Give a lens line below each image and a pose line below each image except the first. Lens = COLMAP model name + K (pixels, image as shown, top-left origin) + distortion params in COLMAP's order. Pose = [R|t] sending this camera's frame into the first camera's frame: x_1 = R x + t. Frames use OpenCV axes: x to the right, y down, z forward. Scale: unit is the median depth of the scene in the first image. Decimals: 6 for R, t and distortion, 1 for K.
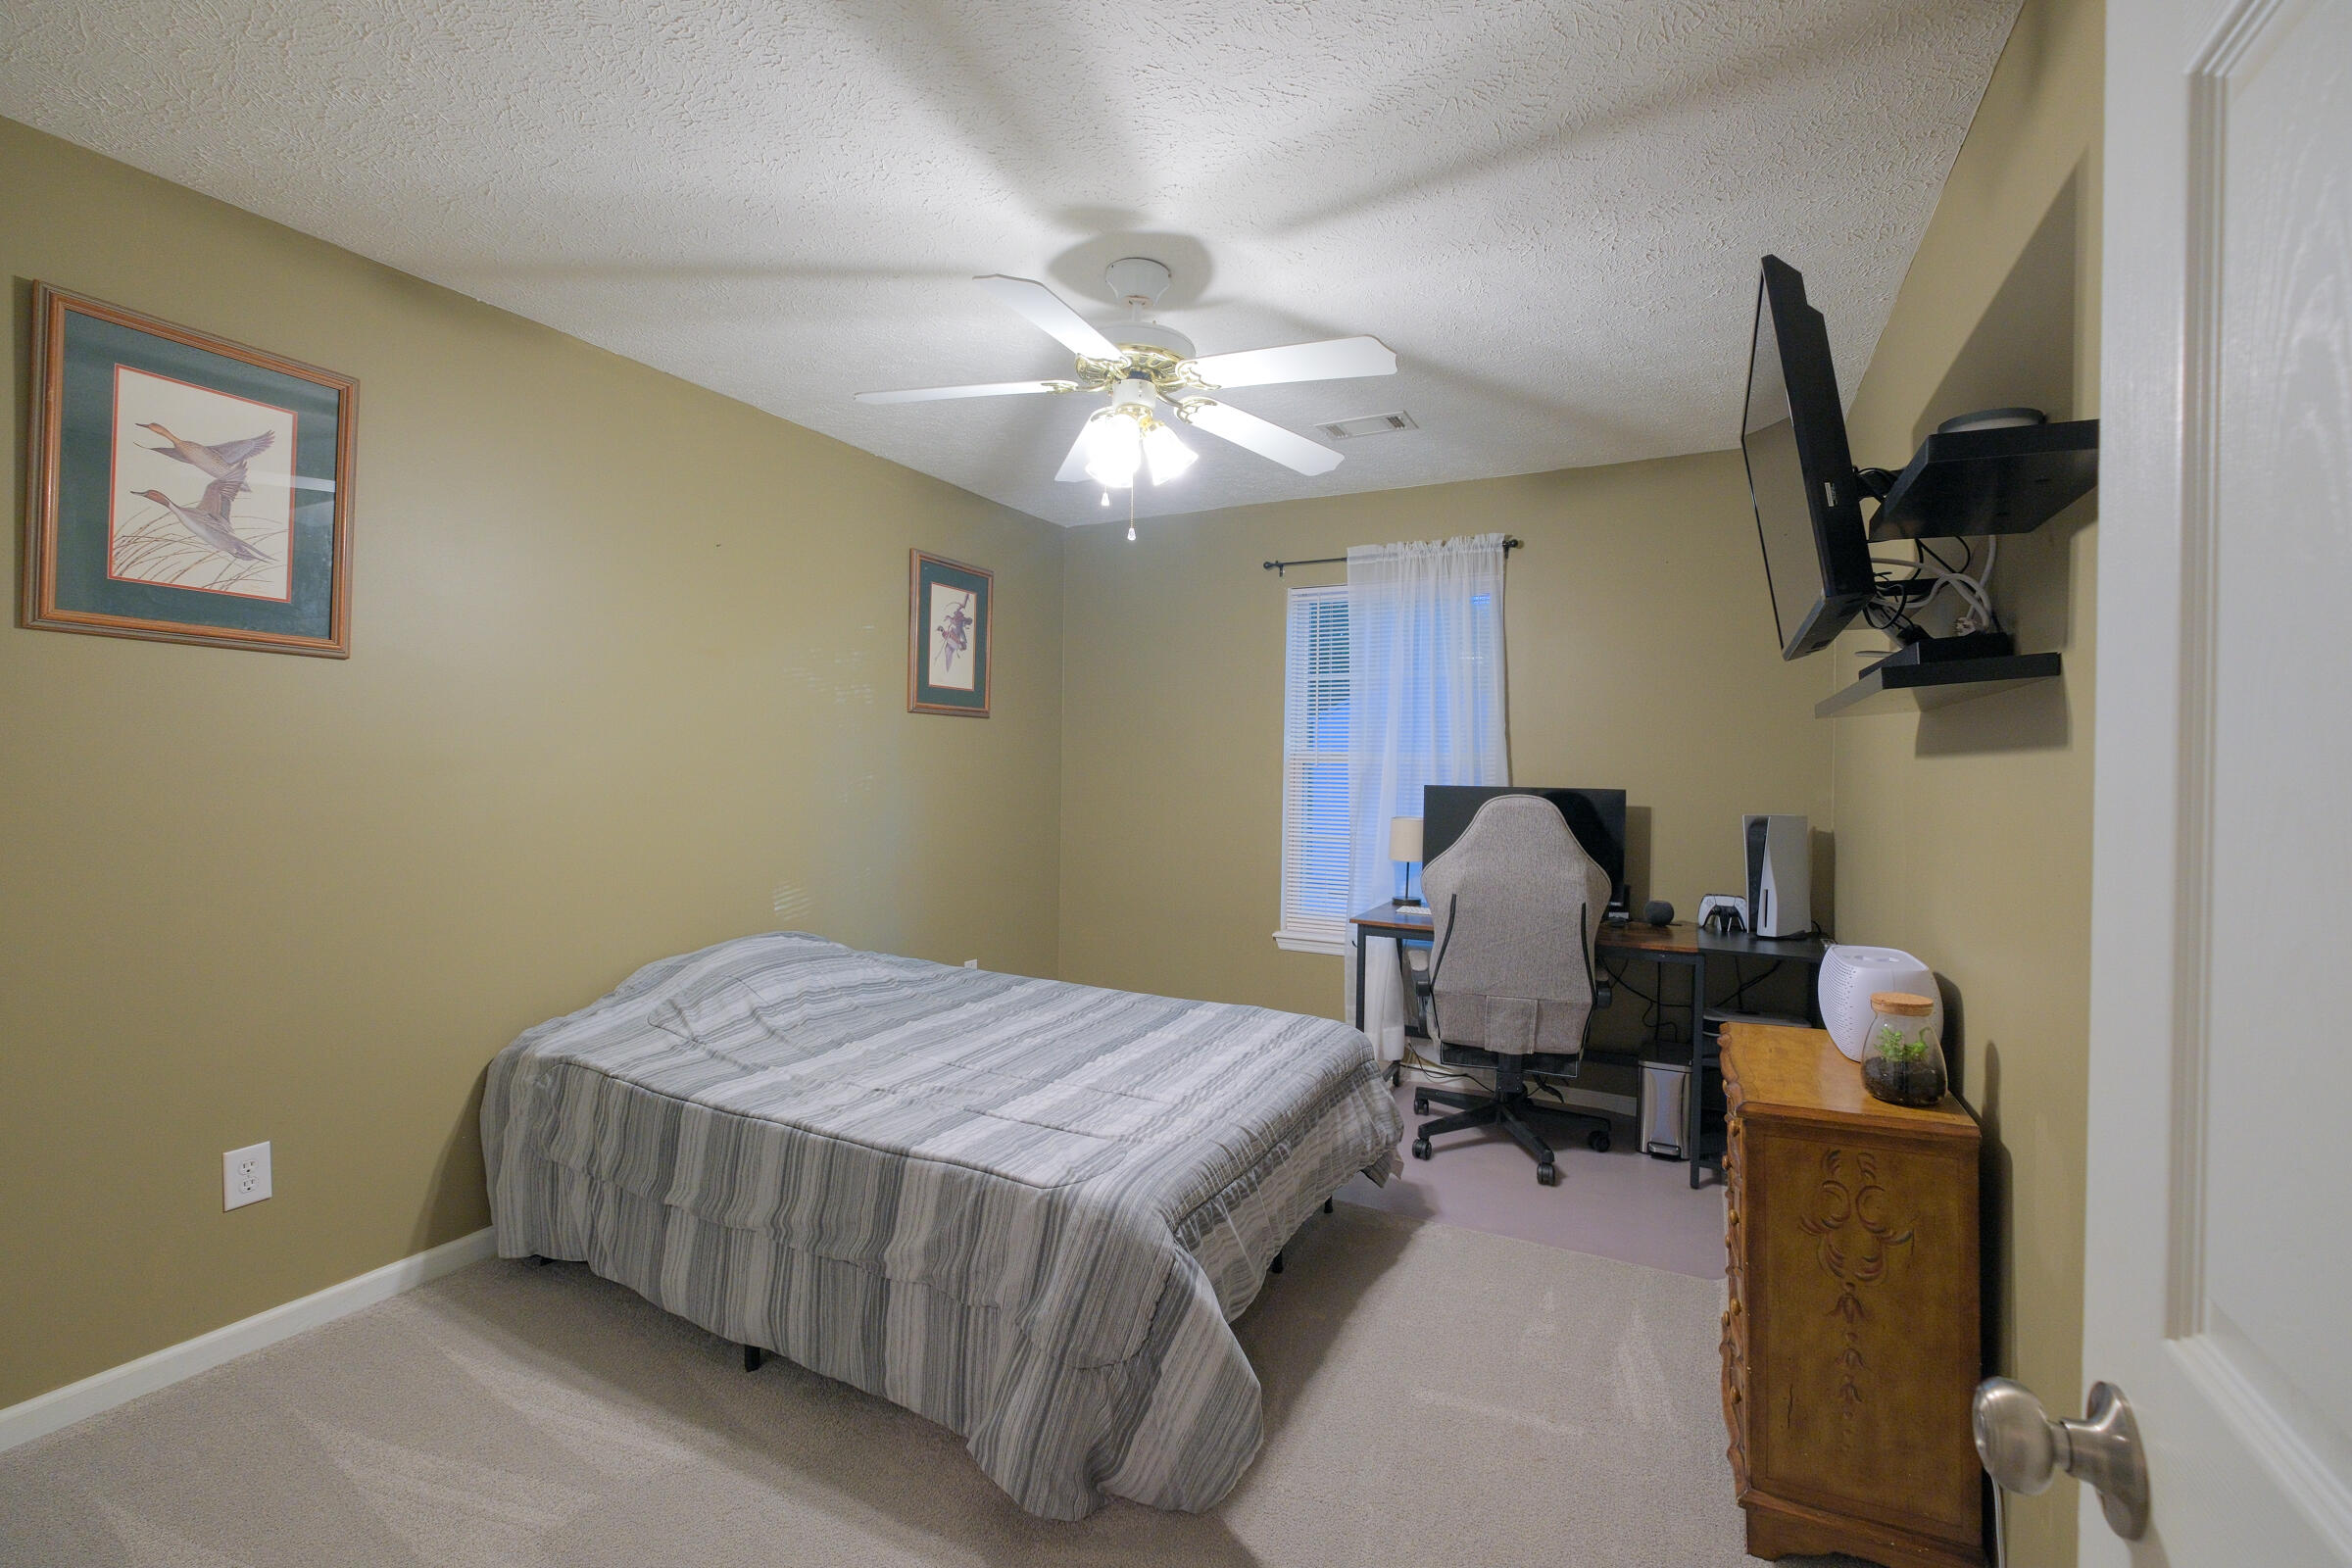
lens RADIAL K [[1012.5, 0, 1179.5], [0, 1012.5, 771.7], [0, 0, 1]] dist [-0.005172, -0.001368]
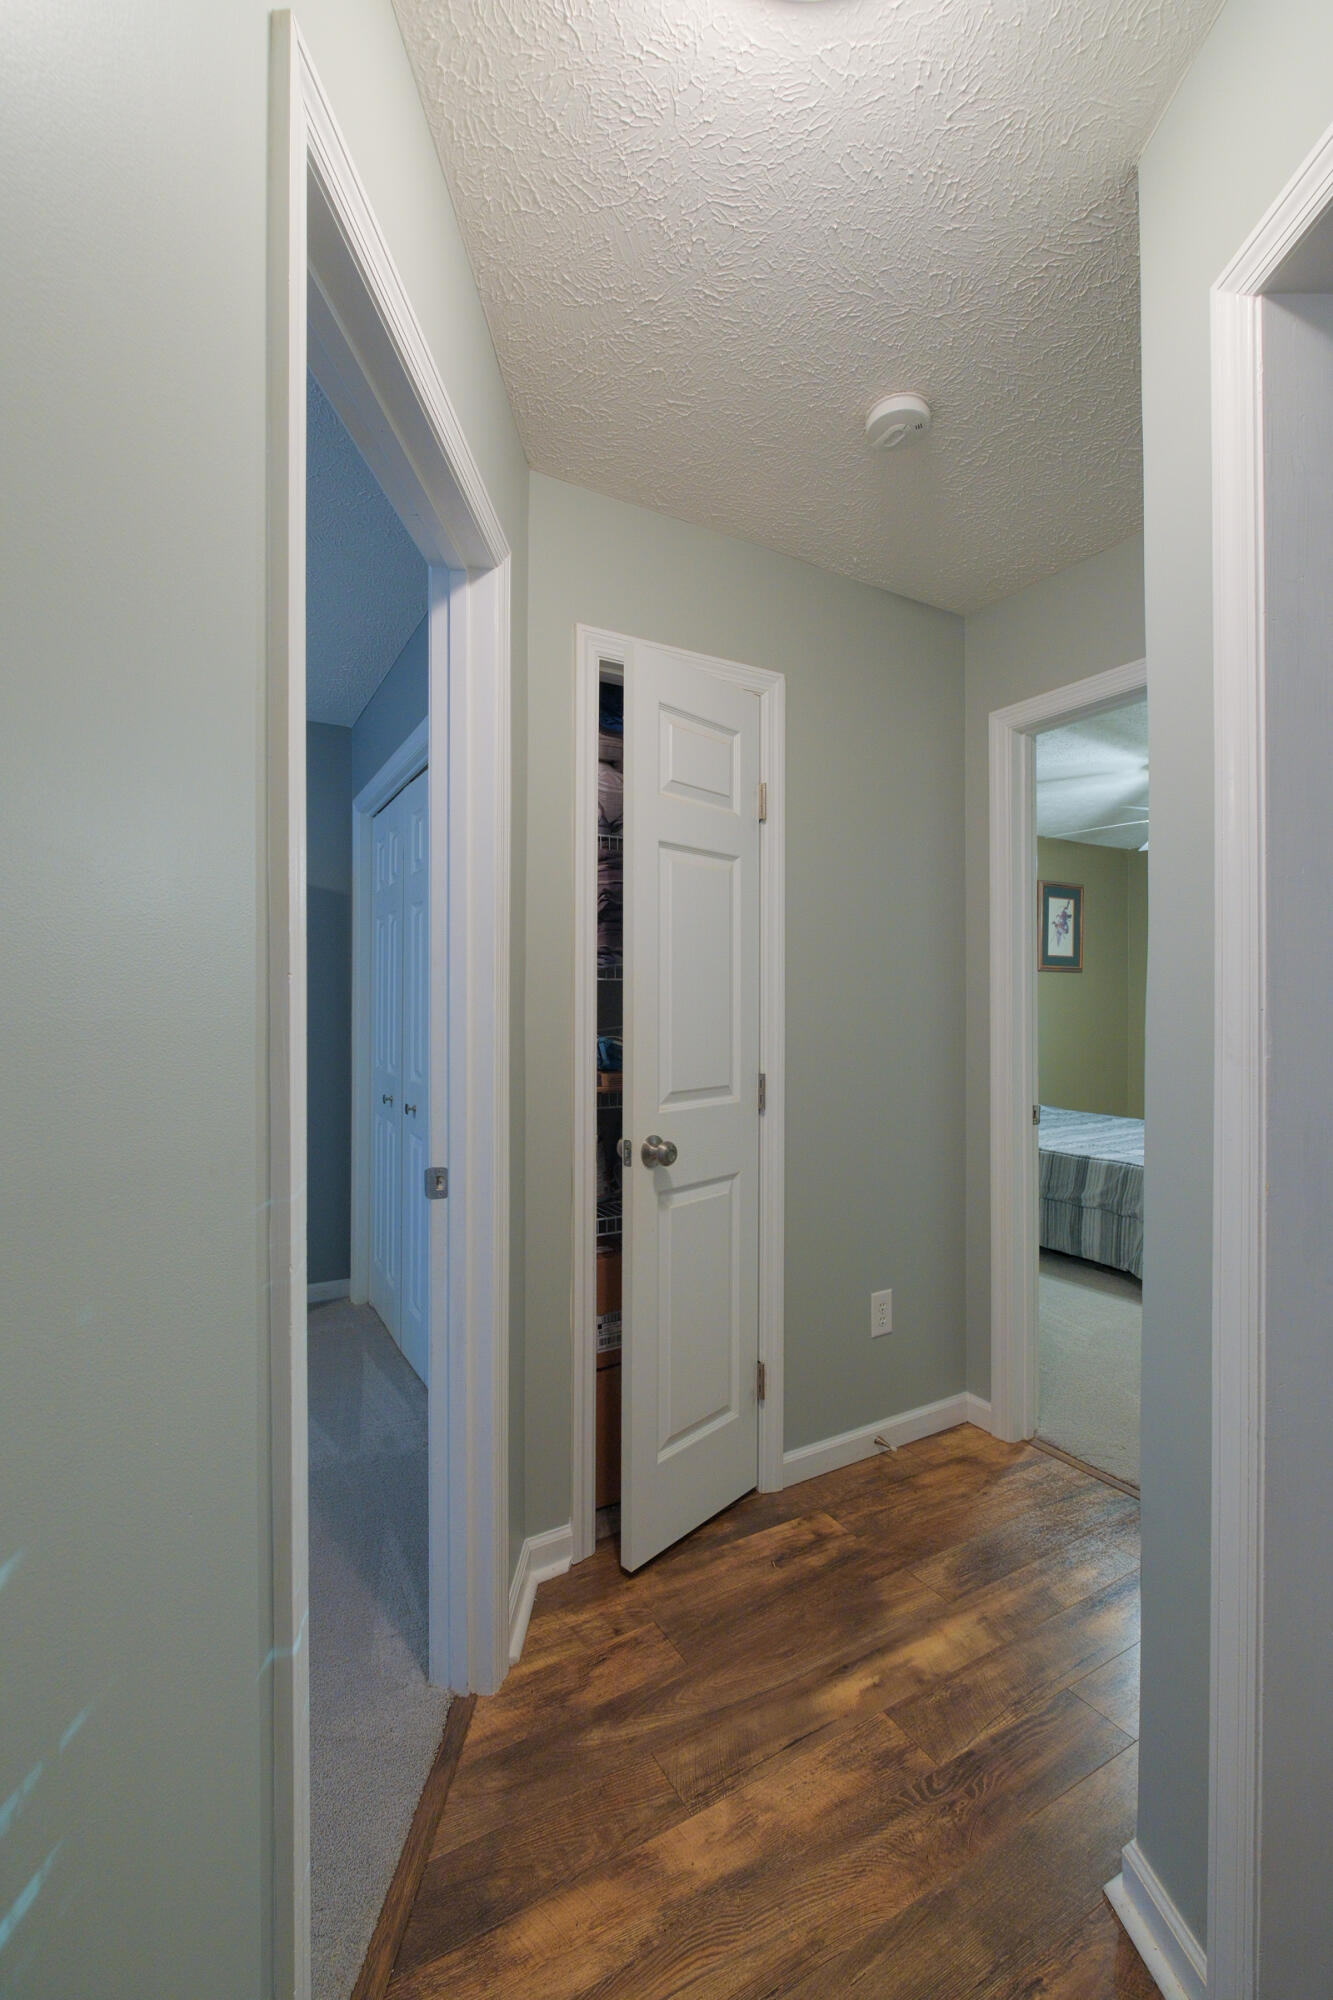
lens RADIAL K [[861.0, 0, 669.2], [0, 861.0, 1004.5], [0, 0, 1]] dist [-0.005172, -0.001368]
pose [[0.845424, -0.011473, -0.533972, -0.010430], [0.006925, 0.999921, -0.010521, 0.016068], [0.534050, 0.005197, 0.845437, -0.891041]]
